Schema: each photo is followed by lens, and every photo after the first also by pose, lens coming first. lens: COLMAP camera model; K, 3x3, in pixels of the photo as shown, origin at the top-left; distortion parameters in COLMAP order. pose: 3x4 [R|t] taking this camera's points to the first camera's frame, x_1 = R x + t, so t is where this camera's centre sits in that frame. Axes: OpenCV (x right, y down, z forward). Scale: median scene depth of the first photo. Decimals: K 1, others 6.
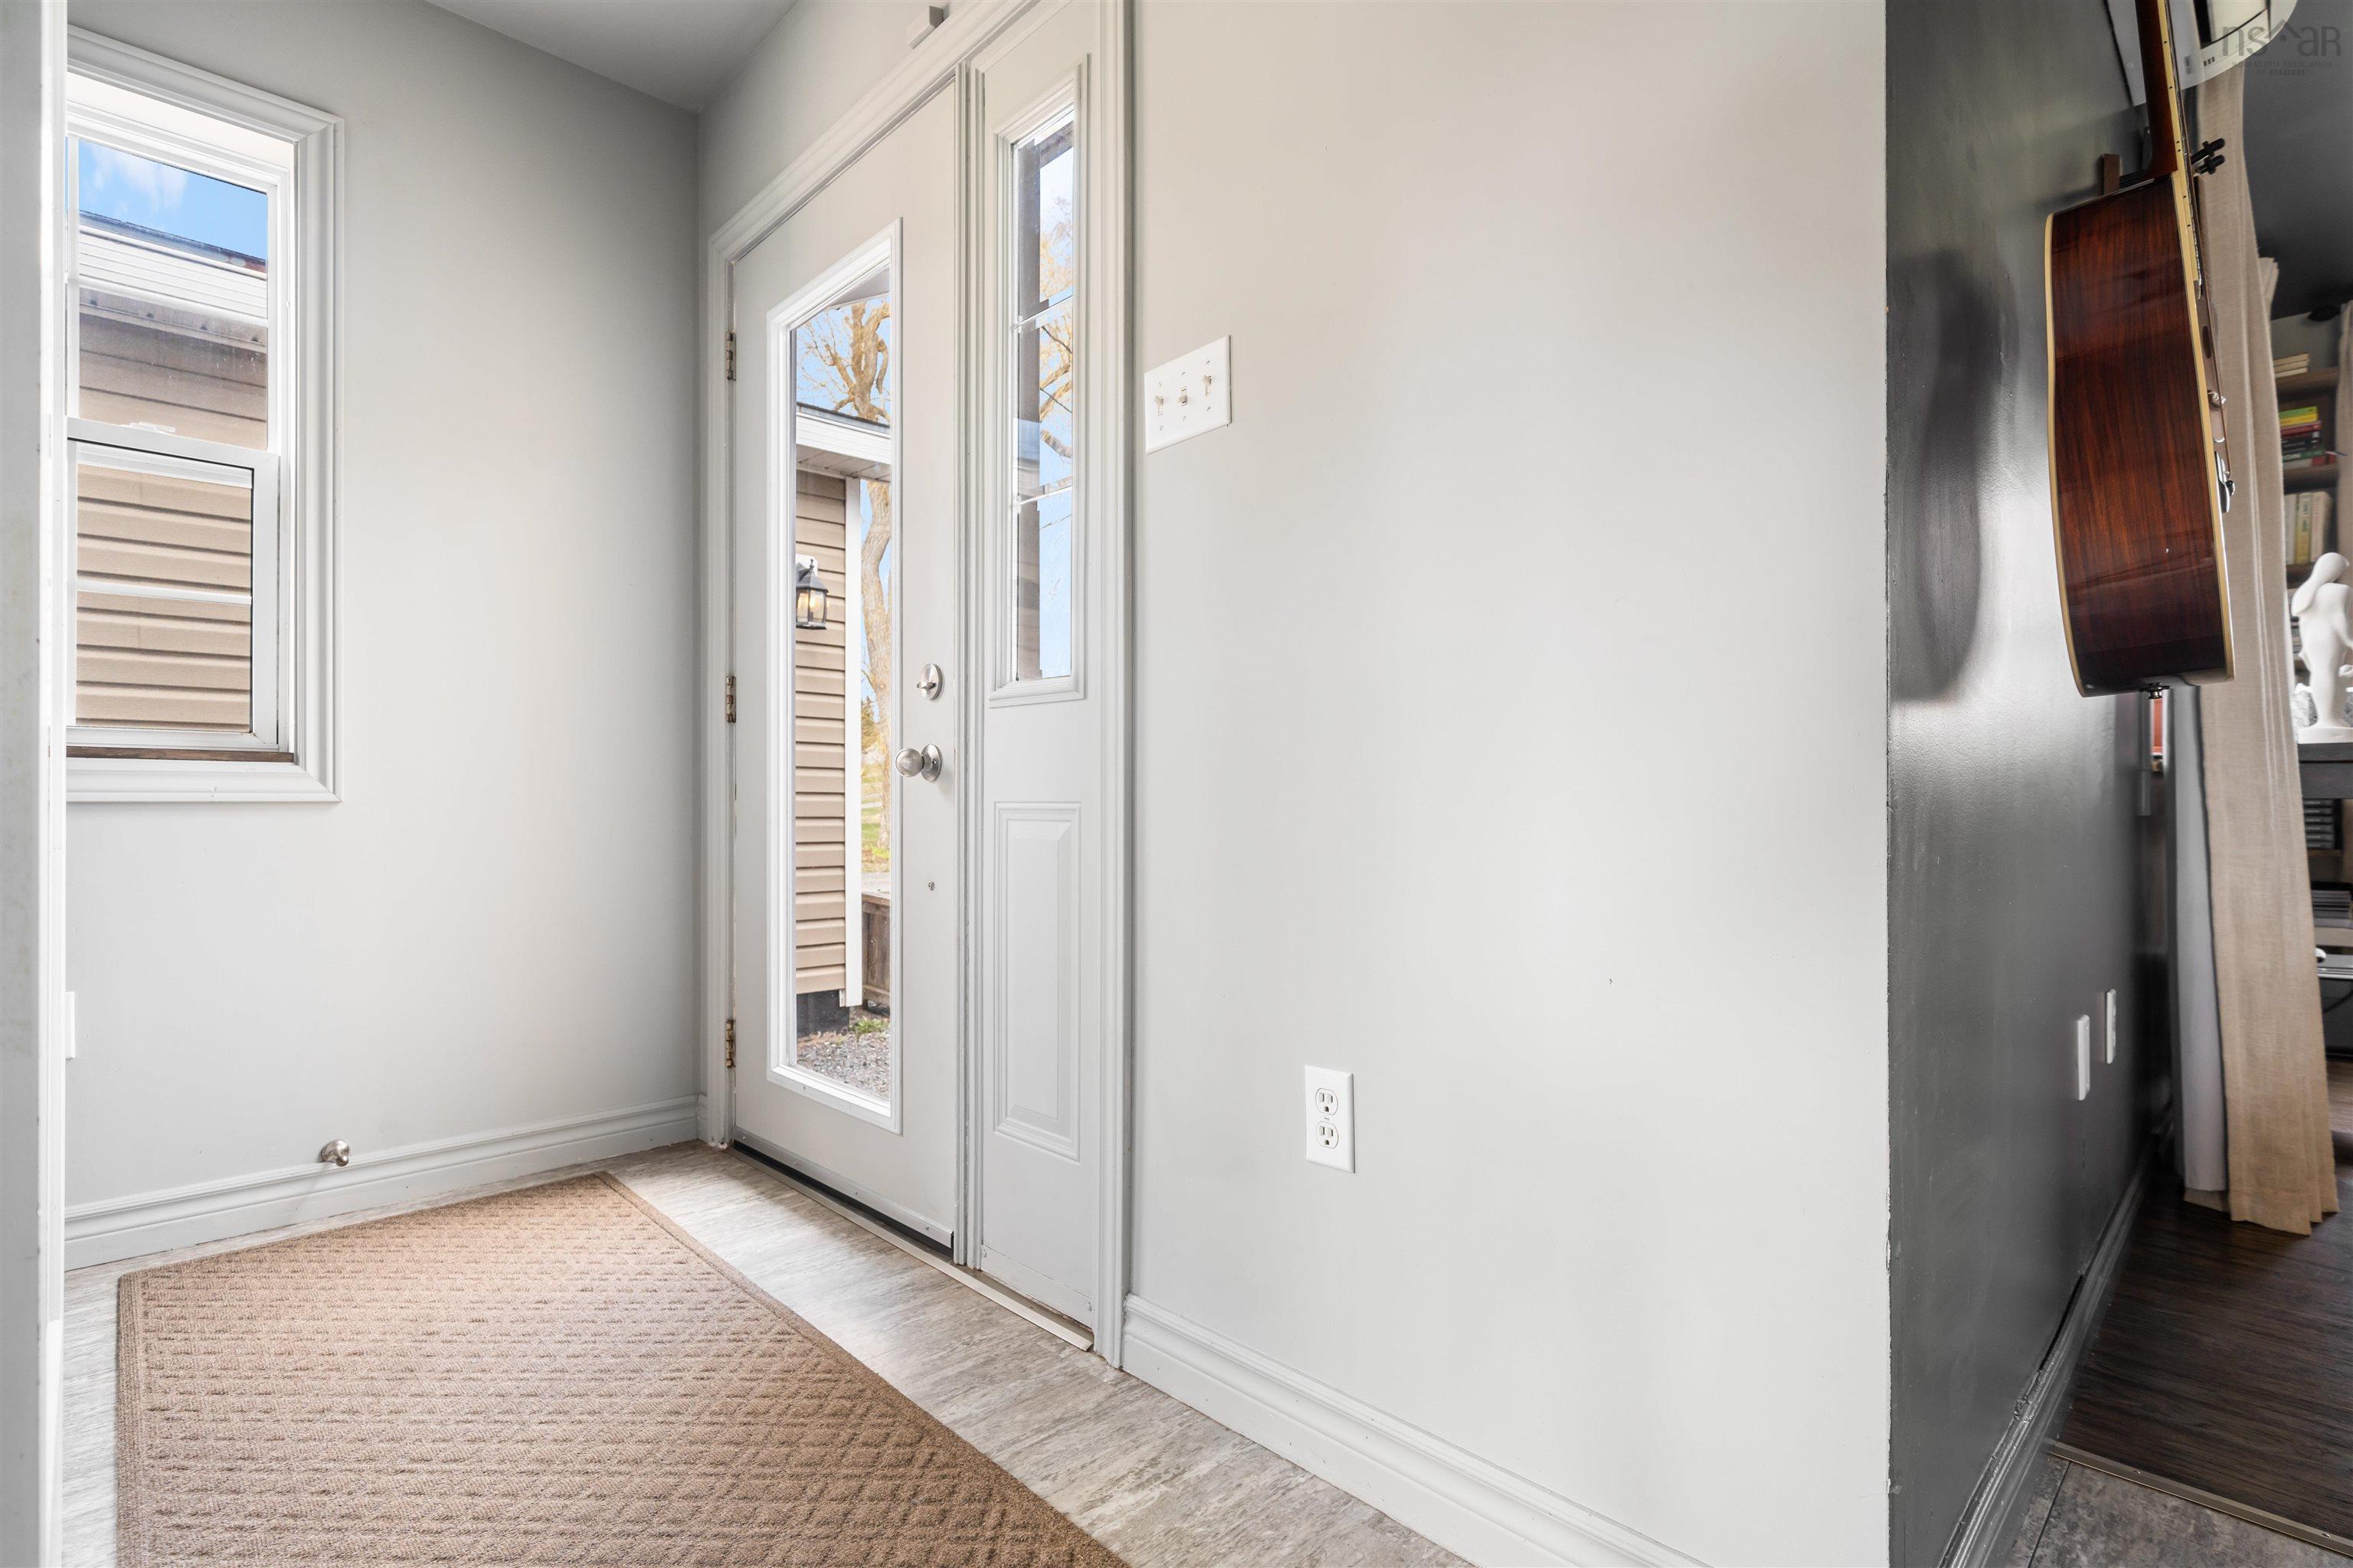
lens RADIAL K [[1116.7, 0, 1173.0], [0, 1116.7, 798.6], [0, 0, 1]] dist [0.002151, 0.000056]
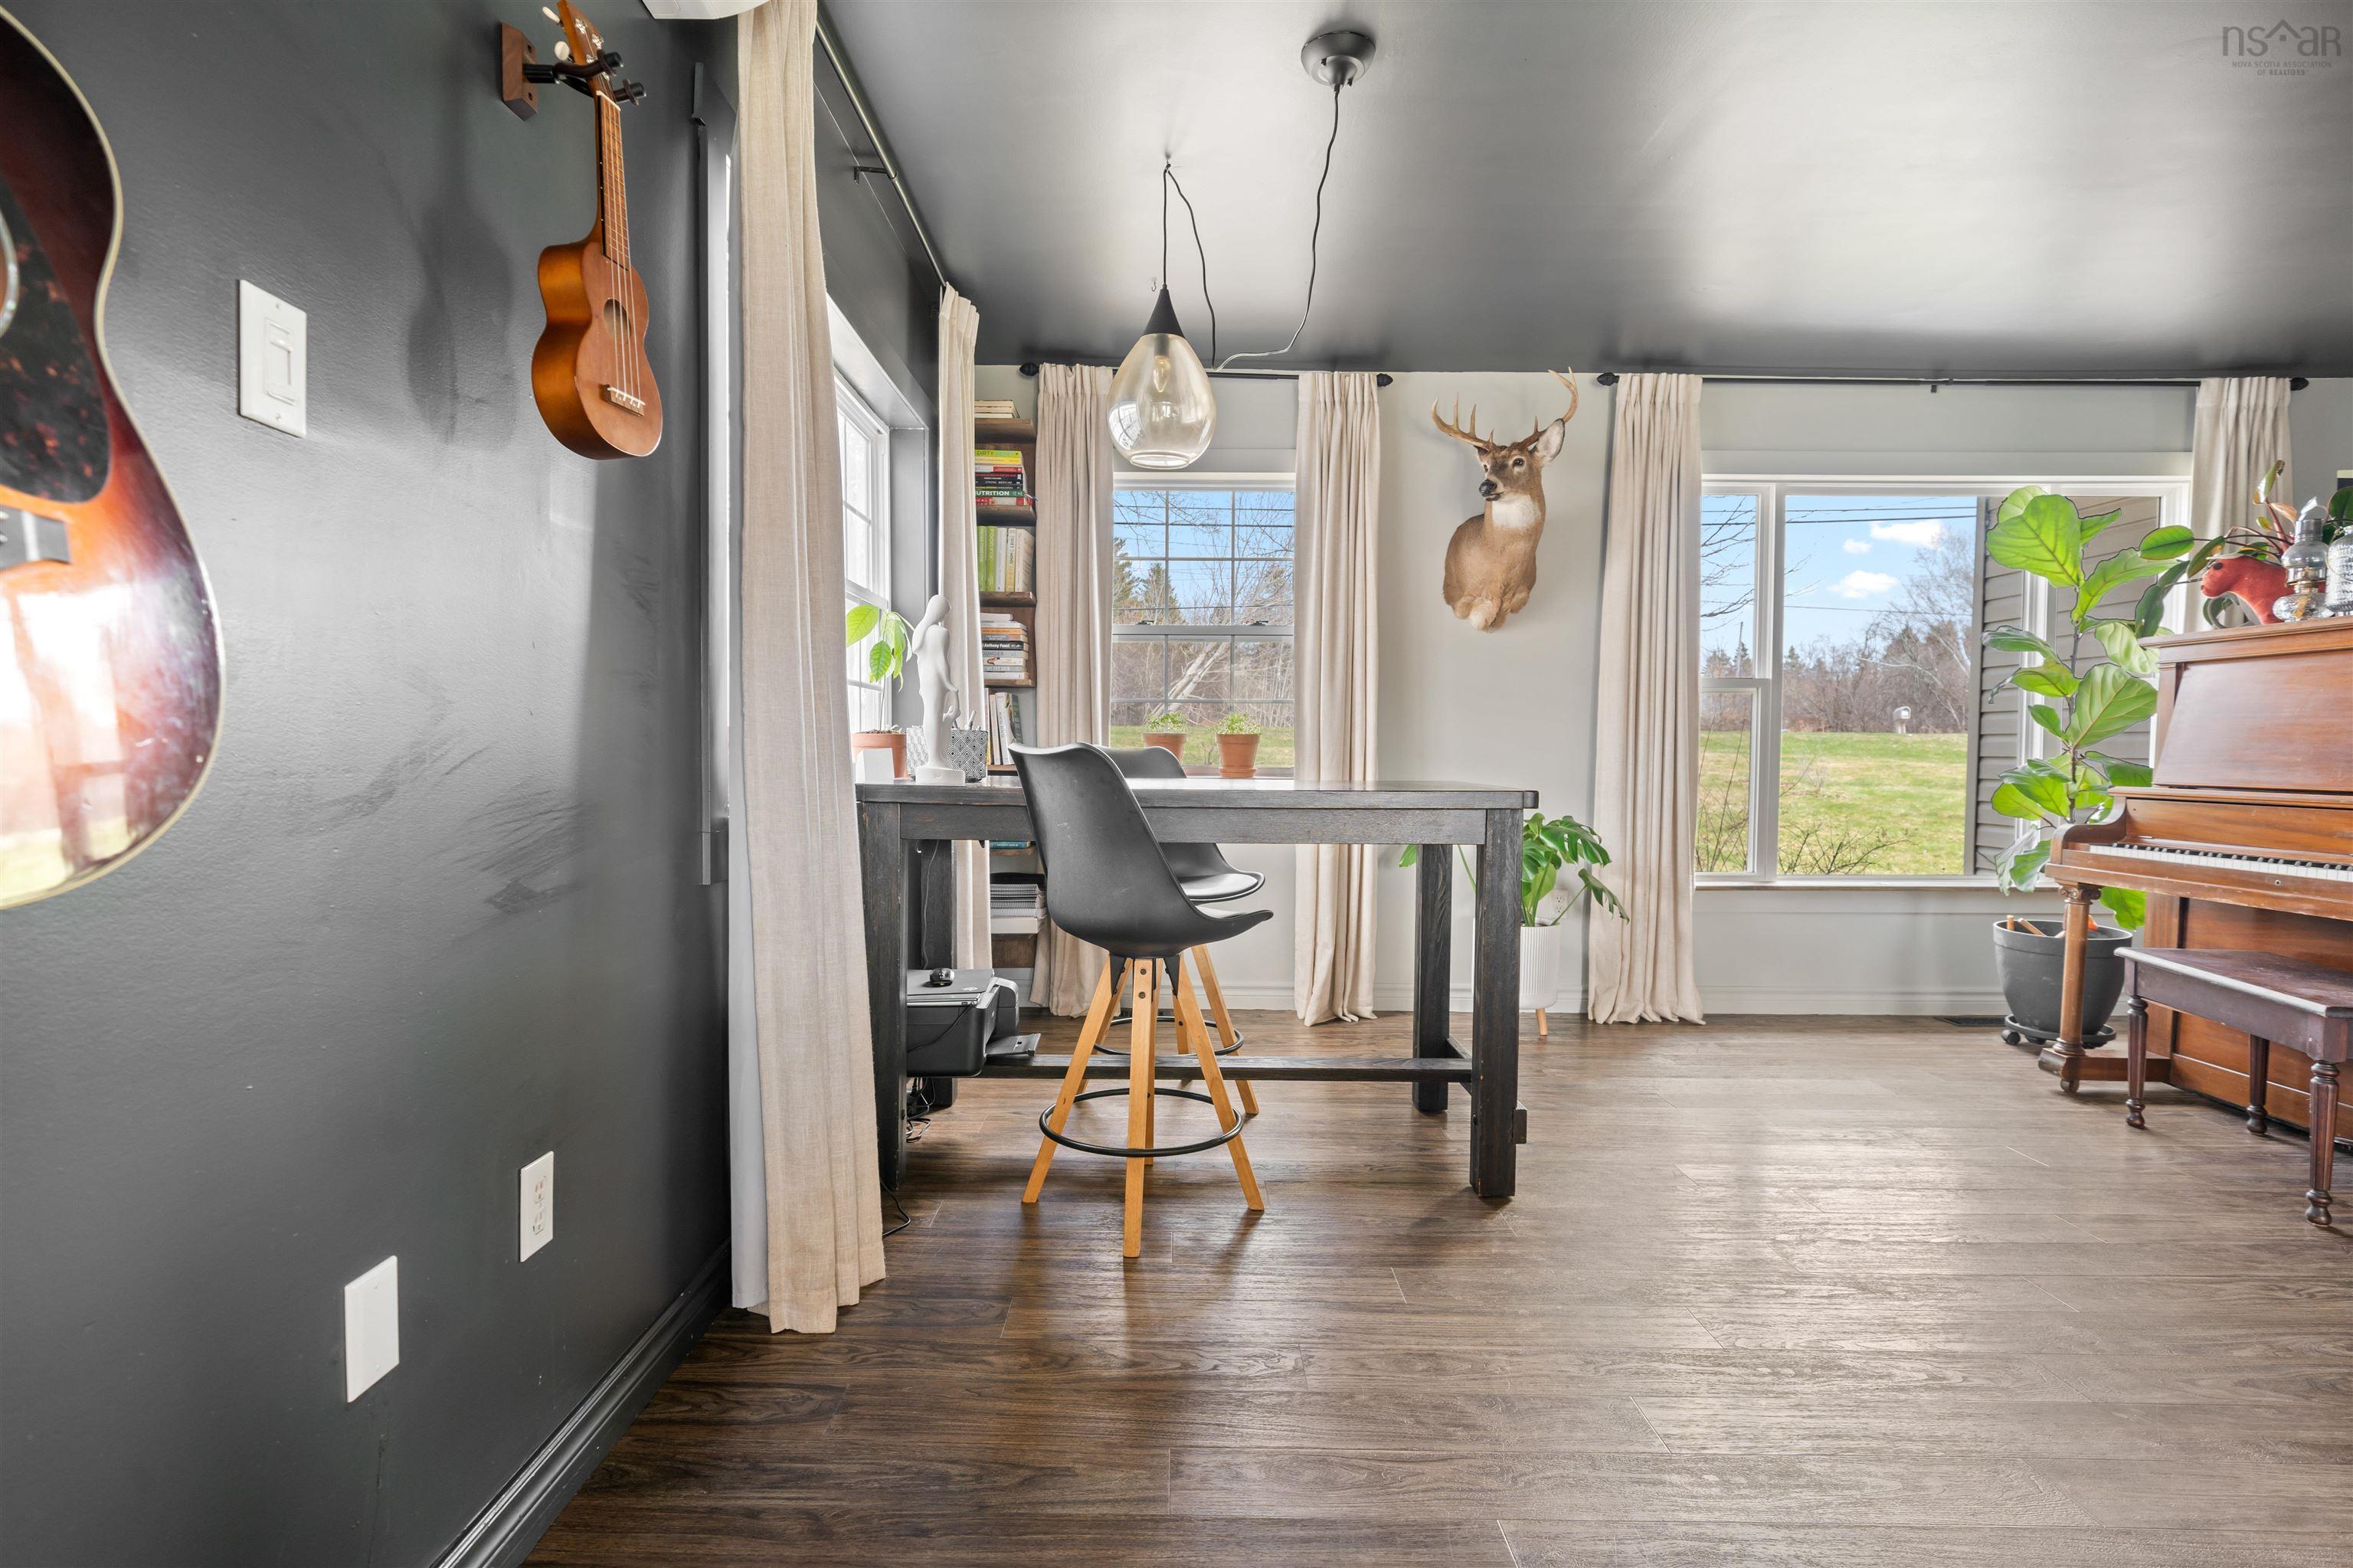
lens RADIAL K [[1156.5, 0, 1171.3], [0, 1156.5, 795.6], [0, 0, 1]] dist [0.001533, 0.000181]
pose [[0.697138, -0.024938, 0.716503, 0.515059], [-0.007827, 0.999071, 0.042388, -0.100641], [-0.716894, -0.035158, 0.696295, 0.133104]]
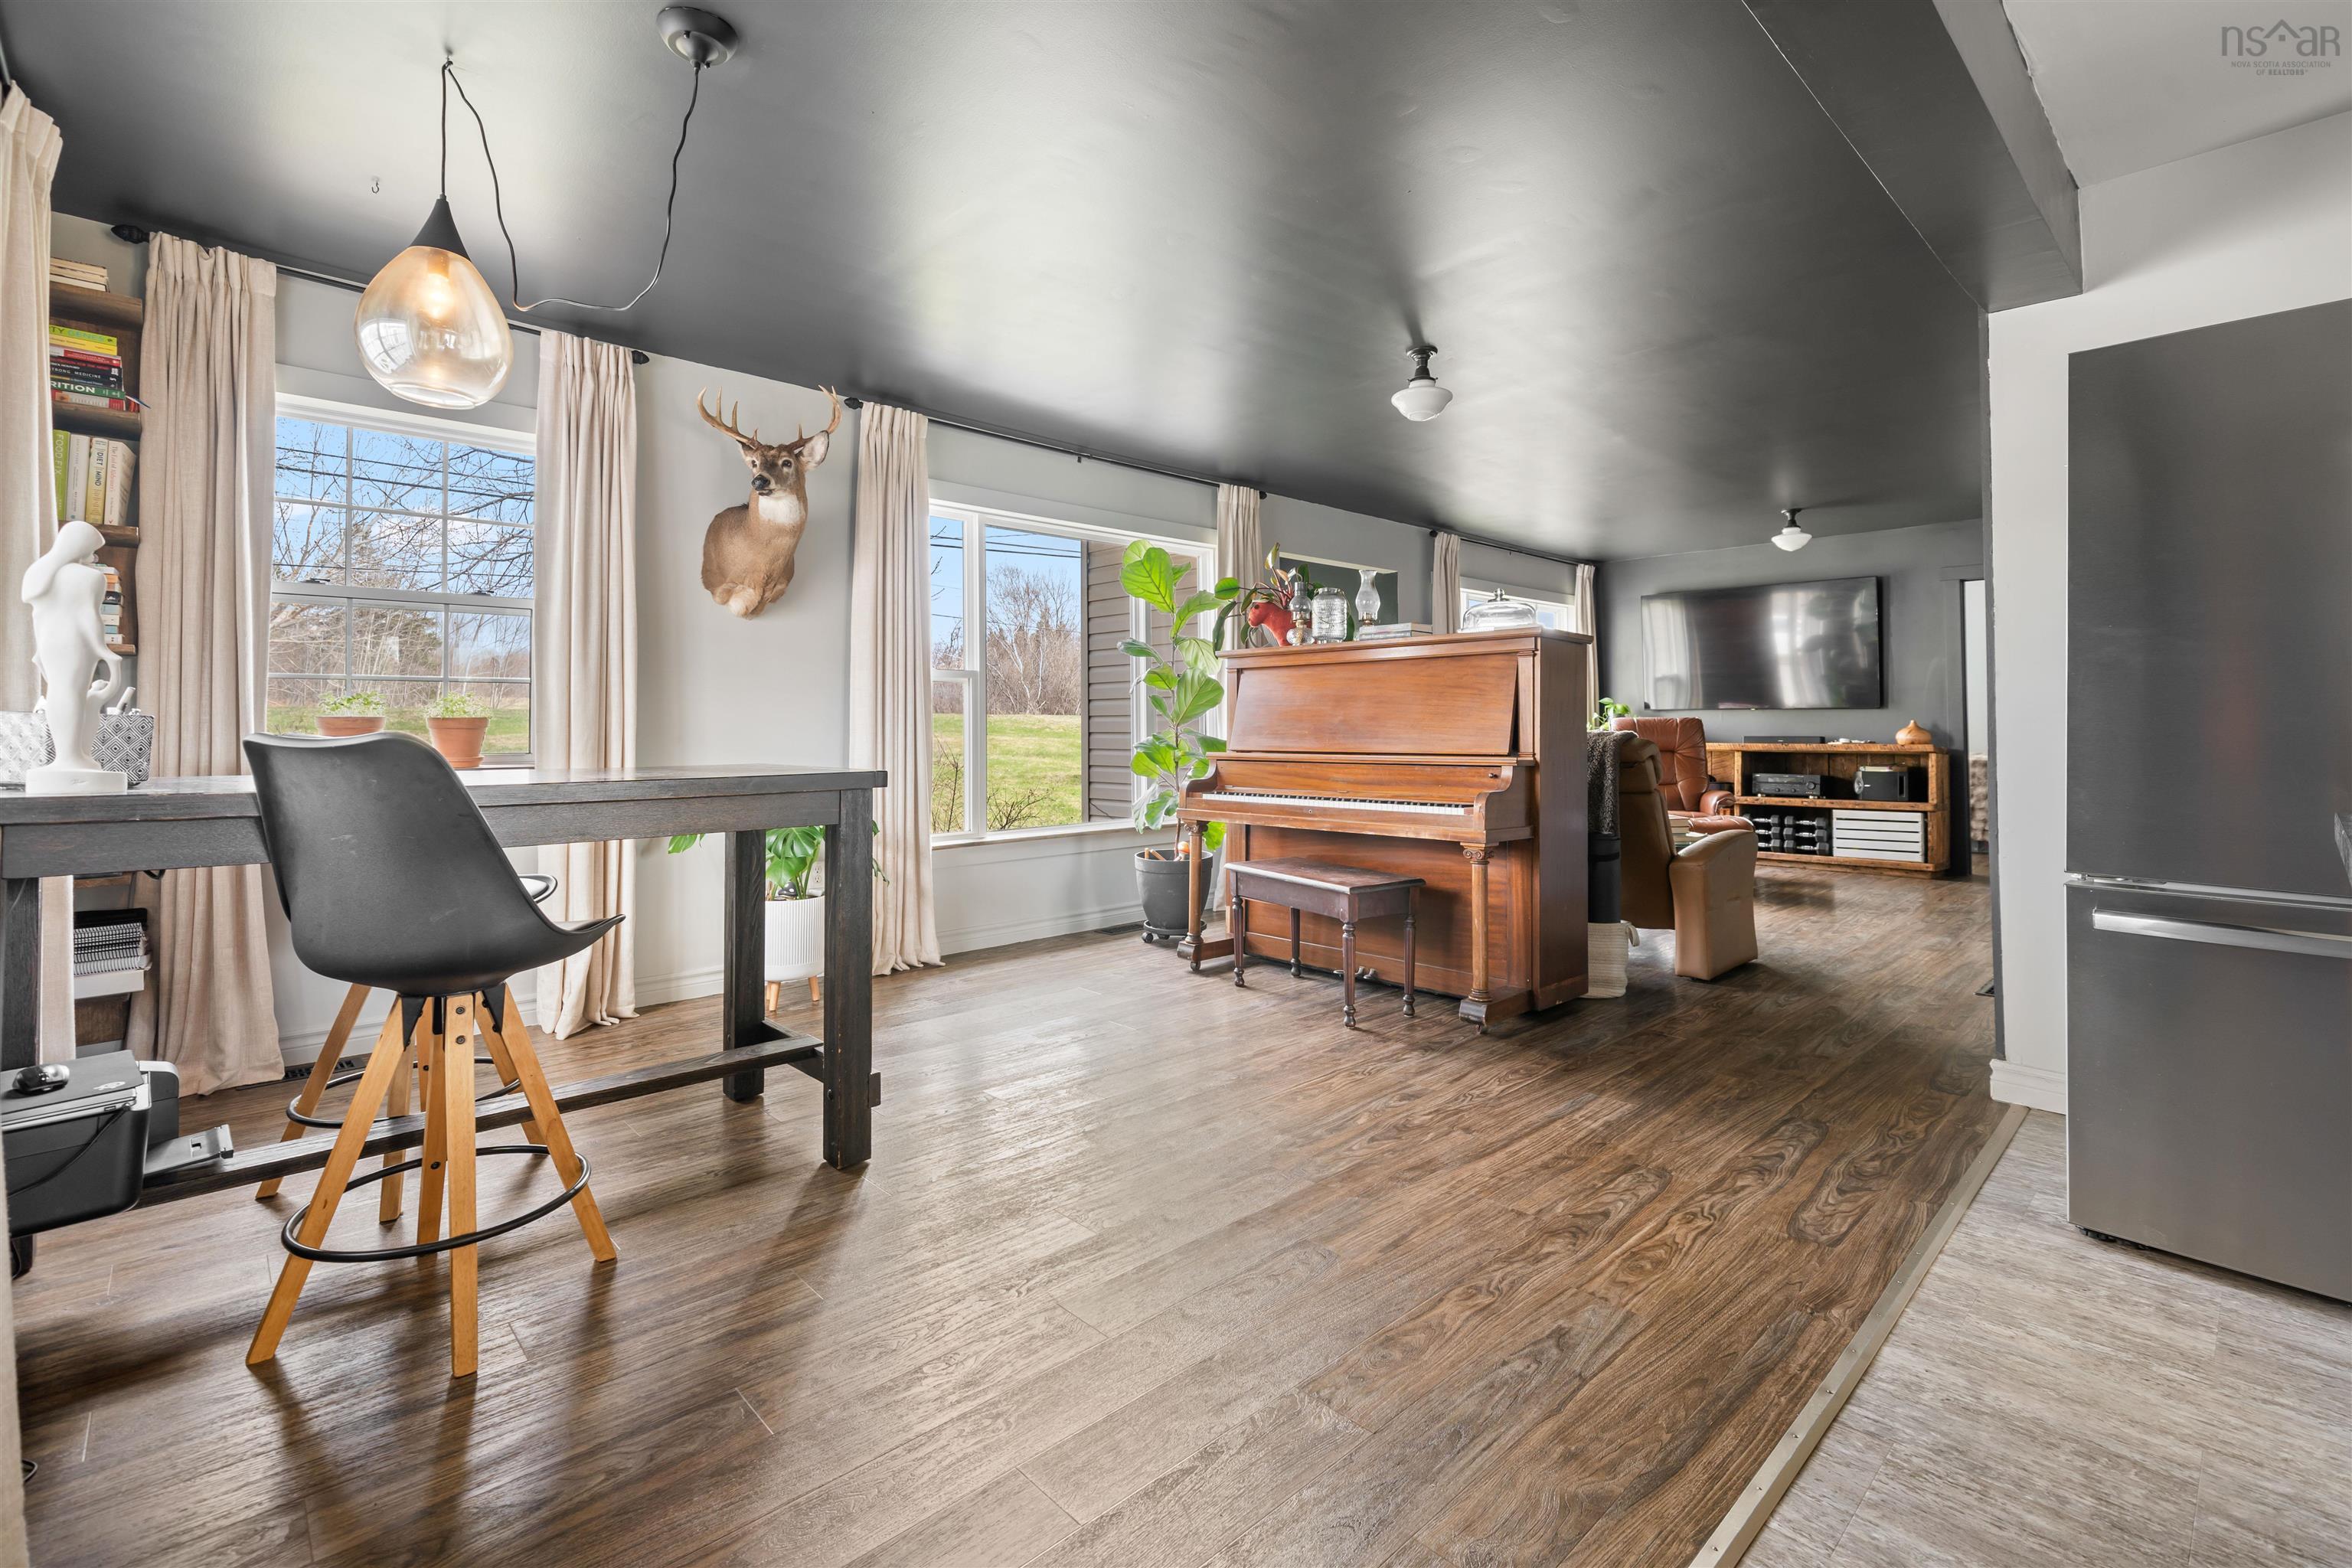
lens RADIAL K [[1046.4, 0, 1172.8], [0, 1046.4, 704.7], [0, 0, 1]] dist [0.000163, -0.000157]
pose [[0.015500, 0.022349, 0.999630, 0.467621], [0.002745, 0.999745, -0.022394, -0.104557], [-0.999876, 0.003091, 0.015434, 0.363552]]
